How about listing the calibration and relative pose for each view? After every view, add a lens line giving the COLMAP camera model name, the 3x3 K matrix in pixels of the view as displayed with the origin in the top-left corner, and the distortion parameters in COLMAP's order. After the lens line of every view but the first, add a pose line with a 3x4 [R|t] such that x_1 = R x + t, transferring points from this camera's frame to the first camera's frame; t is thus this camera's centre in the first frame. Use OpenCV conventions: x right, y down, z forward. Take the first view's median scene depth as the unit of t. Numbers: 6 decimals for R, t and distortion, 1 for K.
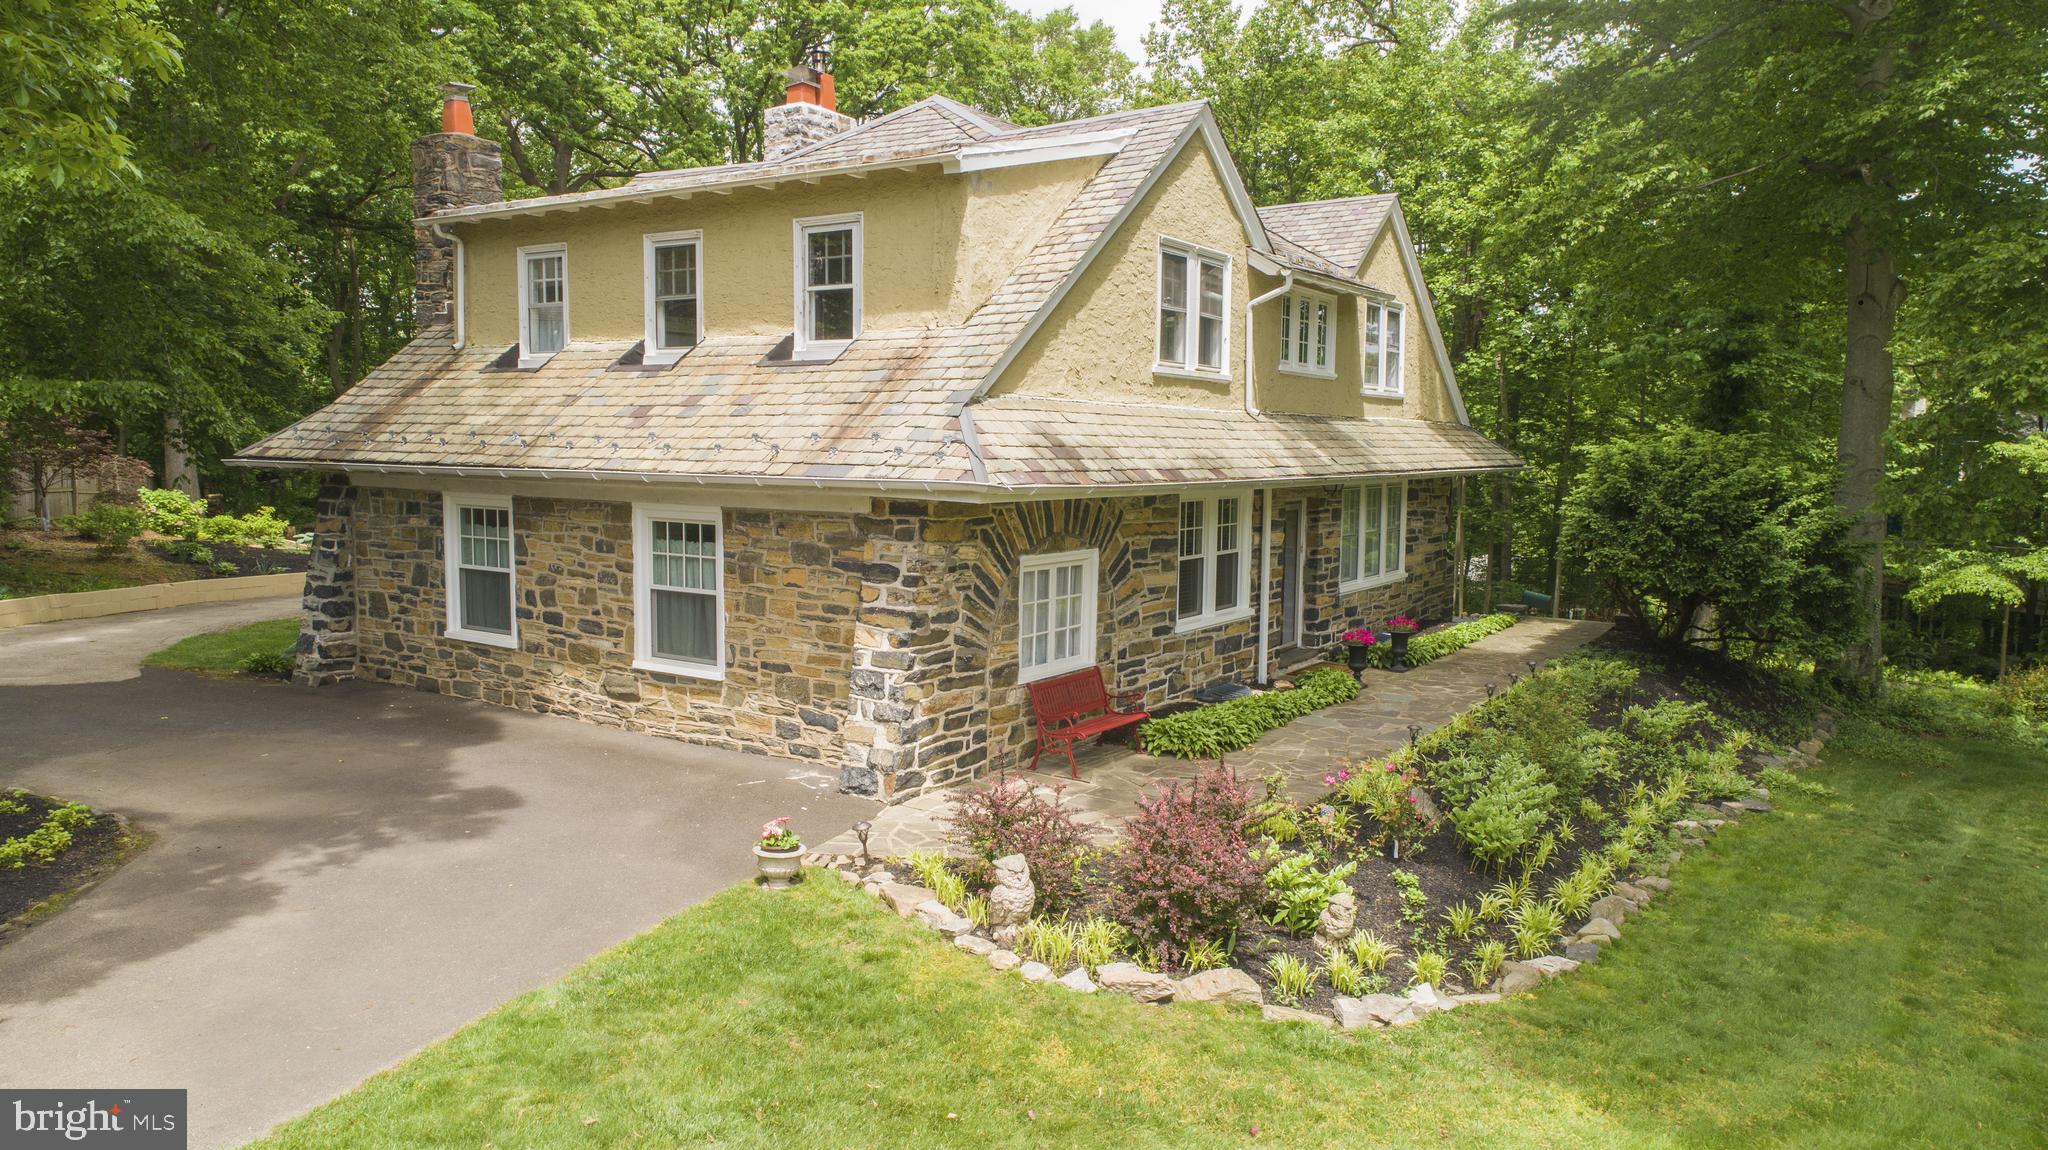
lens RADIAL K [[1370.2, 0, 1016.9], [0, 1370.2, 571.6], [0, 0, 1]] dist [-0.013981, 0.004606]
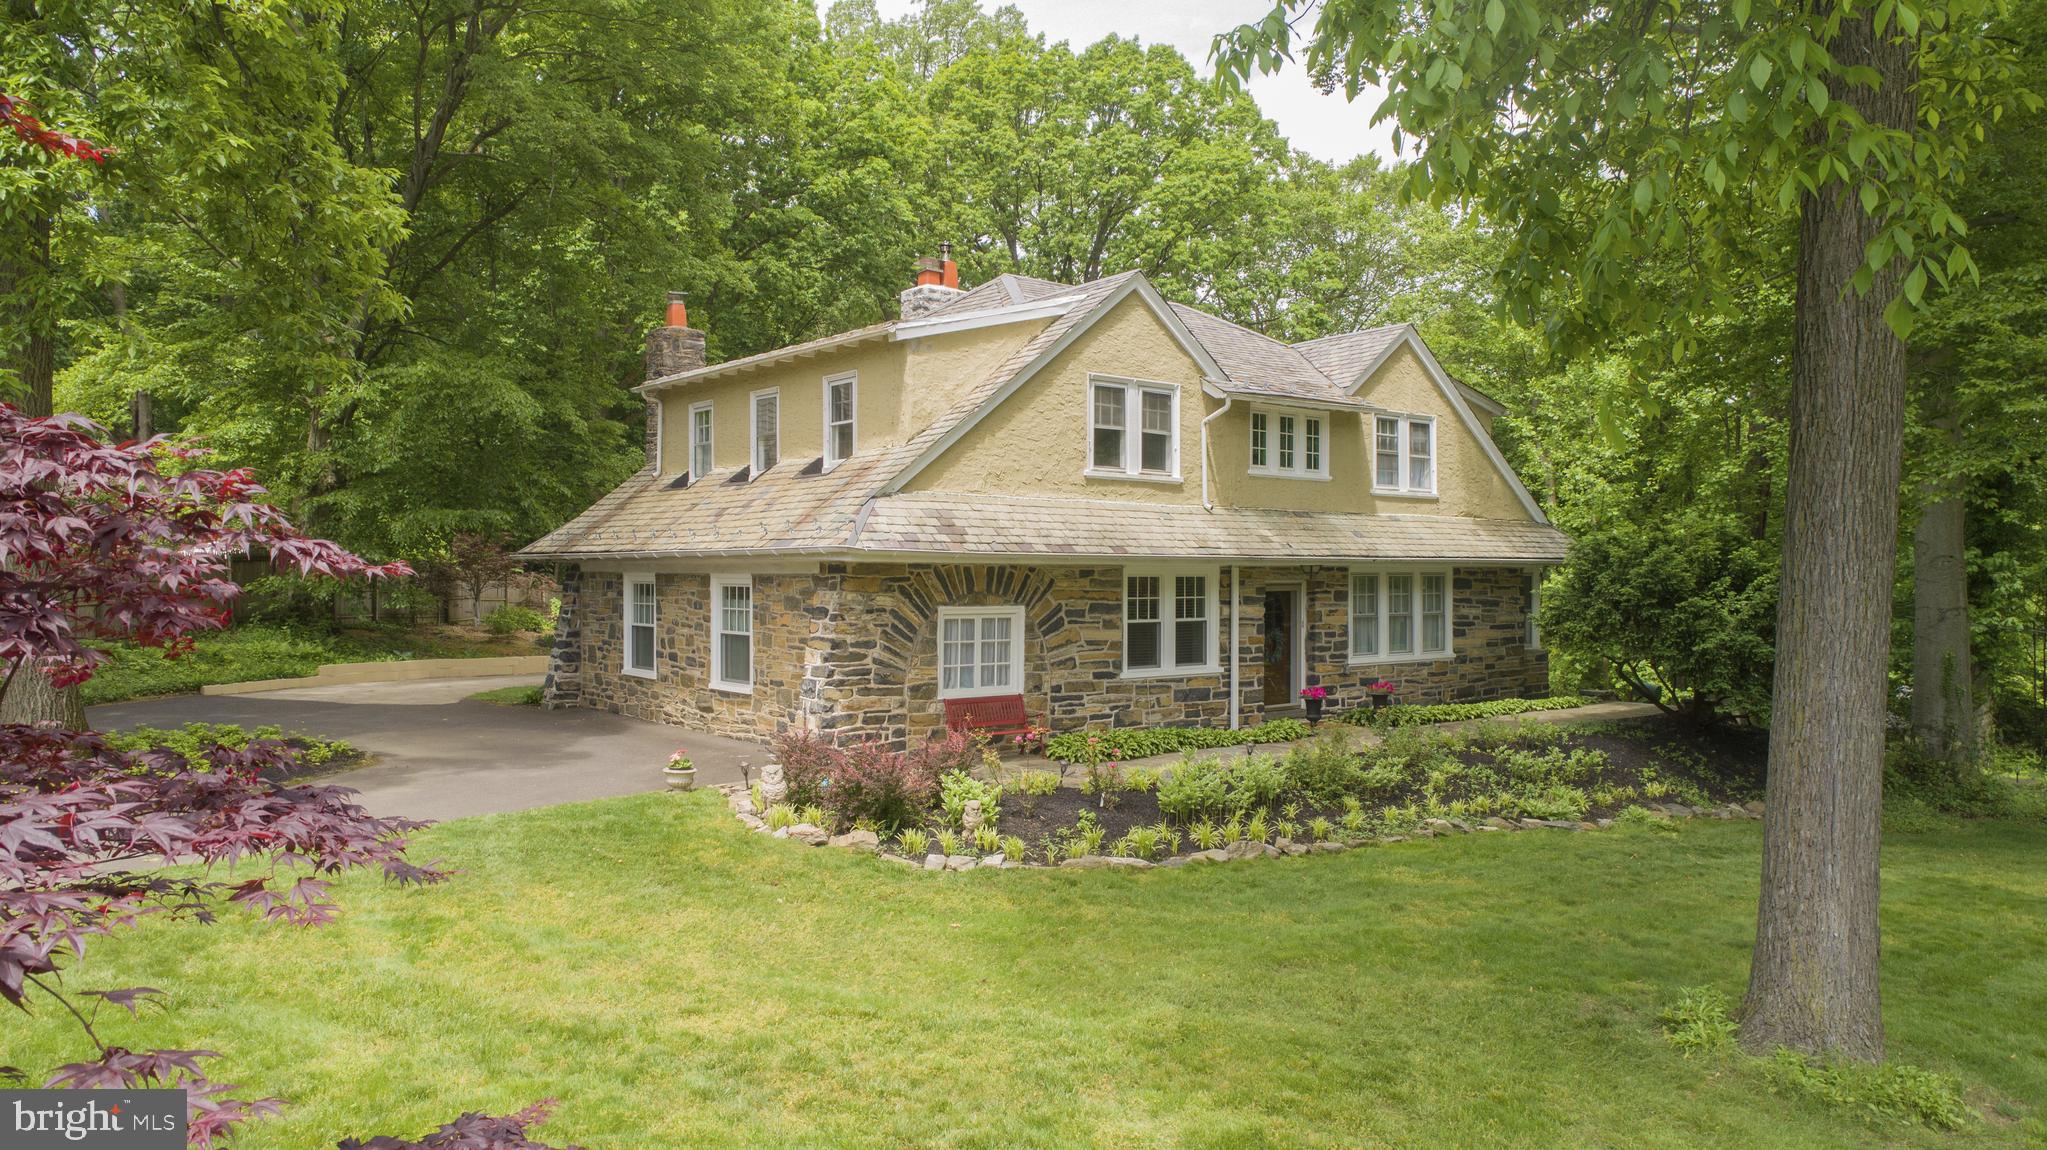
lens RADIAL K [[1381.3, 0, 1015.3], [0, 1381.3, 571.0], [0, 0, 1]] dist [-0.012557, 0.001703]
pose [[0.952063, -0.010142, -0.305735, 0.460716], [-0.020326, 0.995144, -0.096308, 0.078794], [0.305227, 0.097906, 0.947233, -0.283895]]
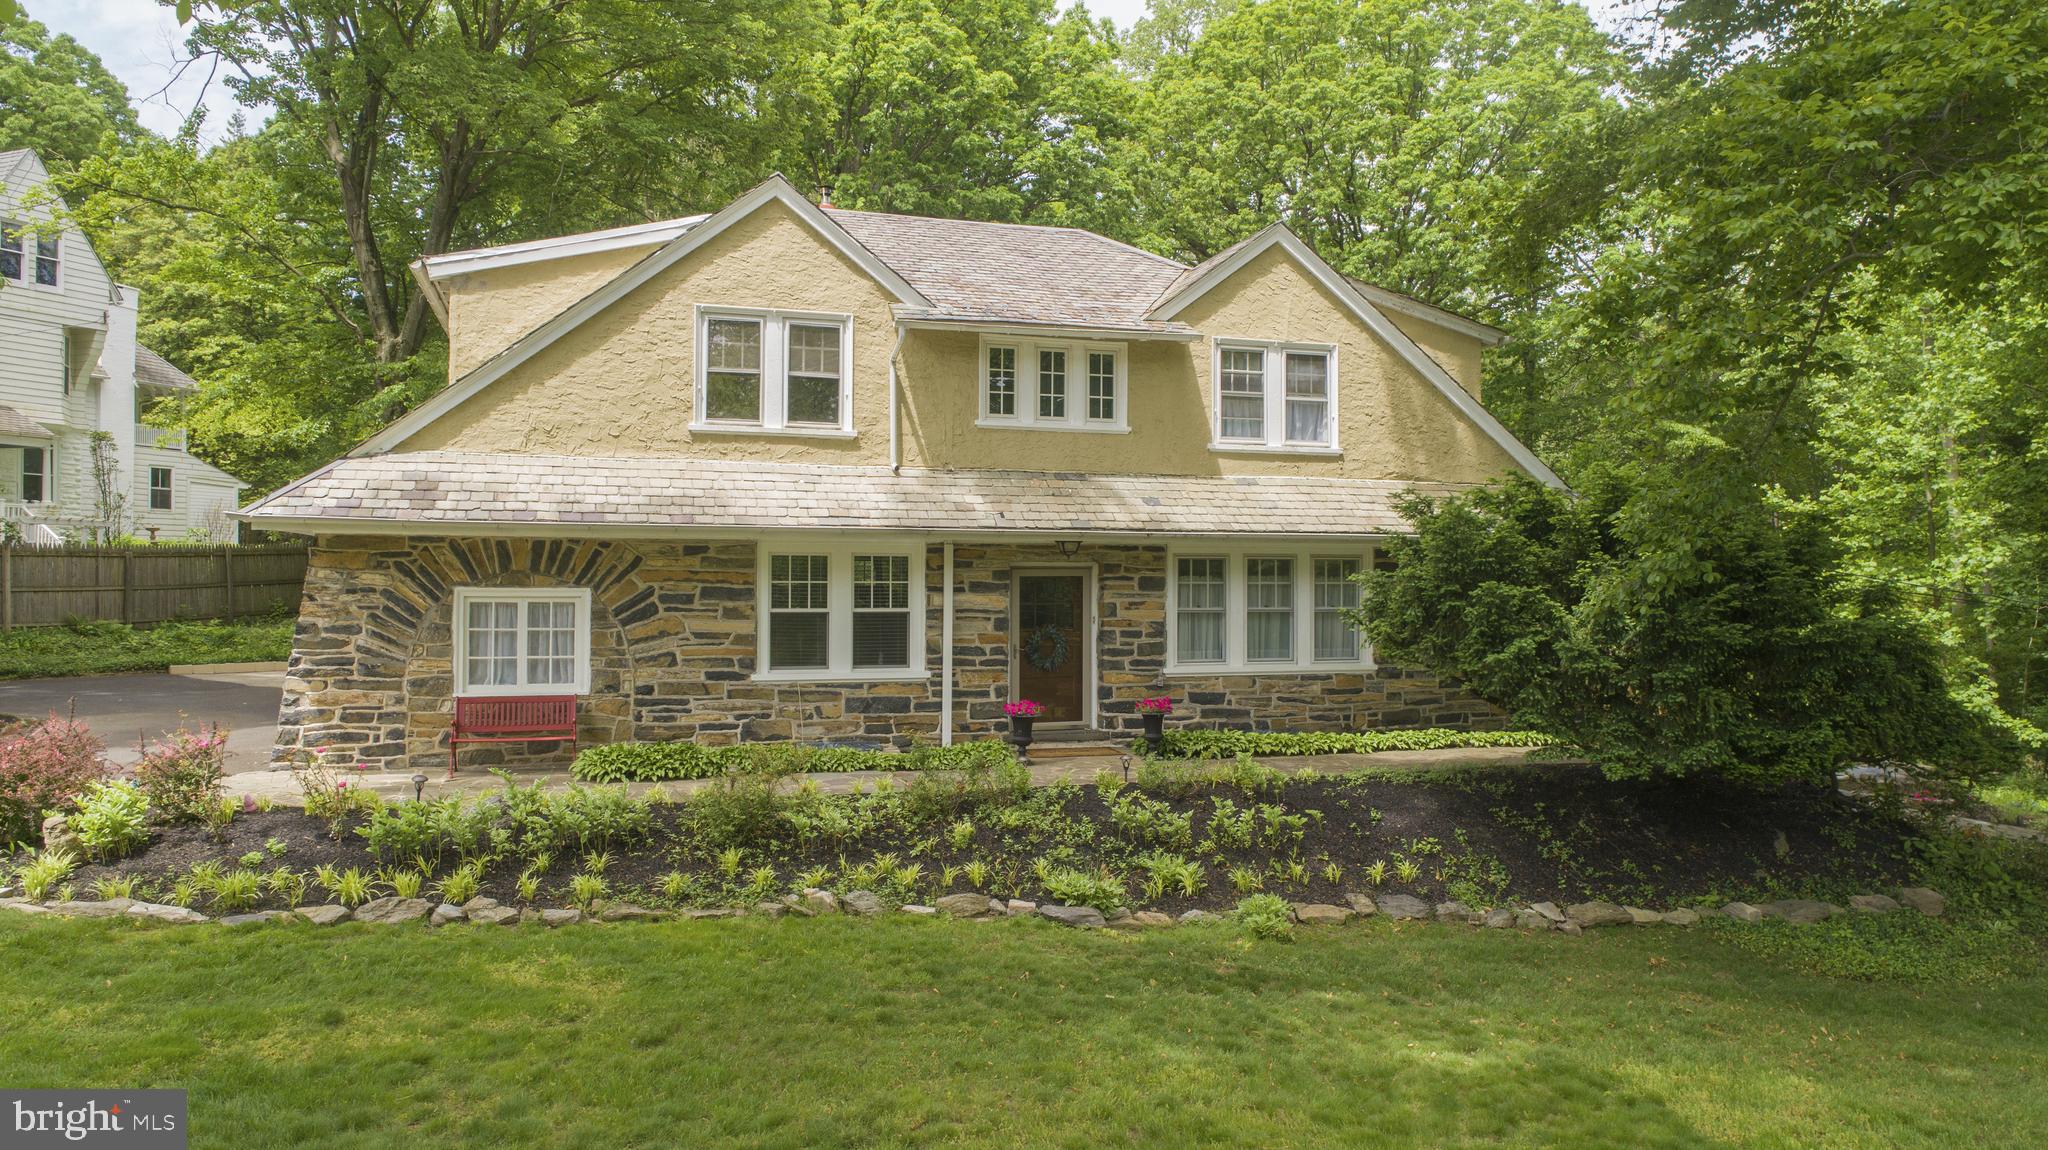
lens RADIAL K [[1382.0, 0, 1015.8], [0, 1382.0, 571.0], [0, 0, 1]] dist [-0.012557, 0.001703]
pose [[0.774870, -0.012028, -0.632006, 1.025757], [-0.056127, 0.994561, -0.087742, 0.047515], [0.629623, 0.103461, 0.769981, 0.351212]]
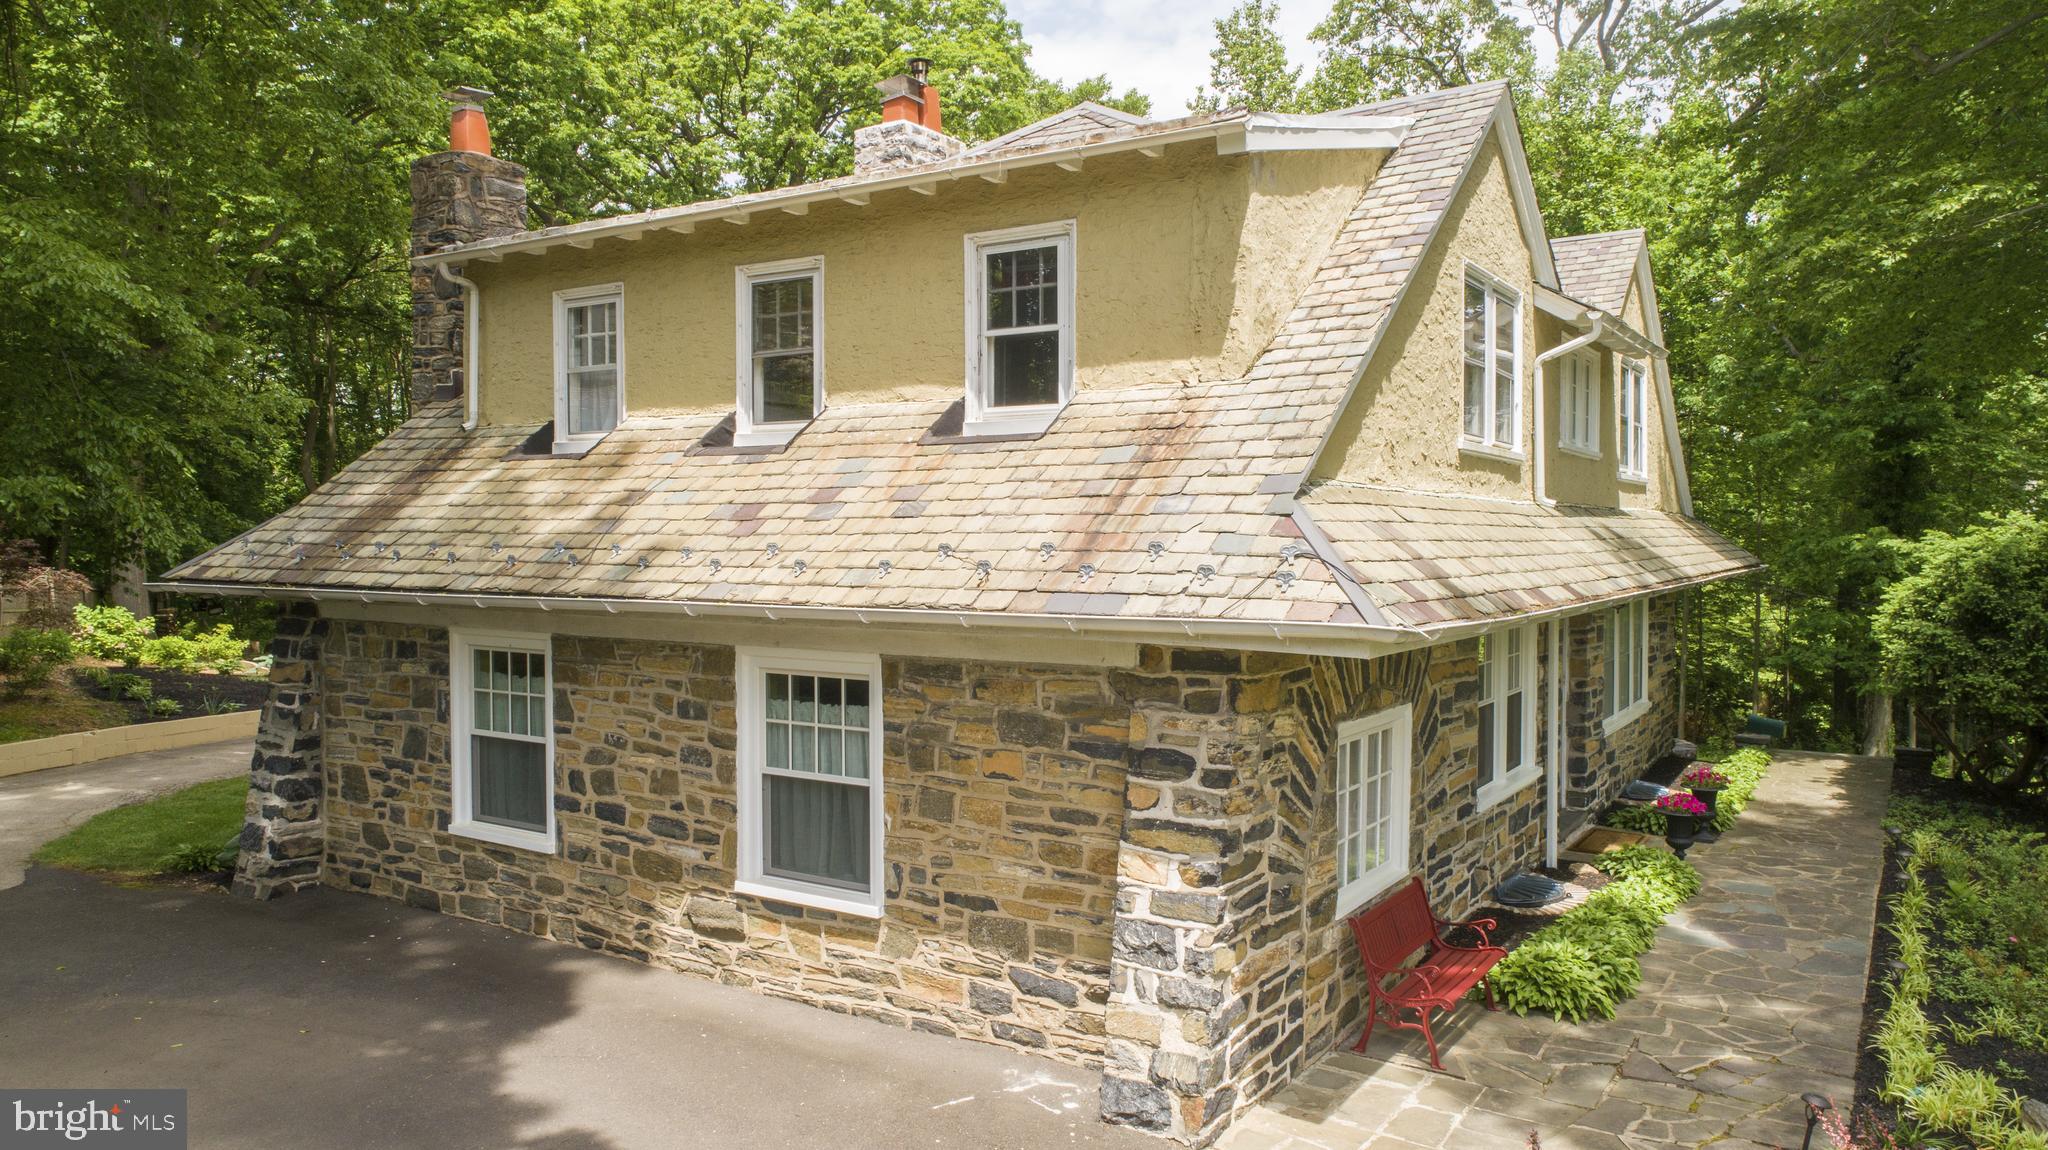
lens RADIAL K [[1405.7, 0, 1017.5], [0, 1405.7, 572.9], [0, 0, 1]] dist [-0.011697, 0.002878]
pose [[0.999903, -0.011918, 0.007244, -0.141186], [0.012386, 0.997581, -0.068408, -0.035921], [-0.006411, 0.068491, 0.997631, 0.292500]]
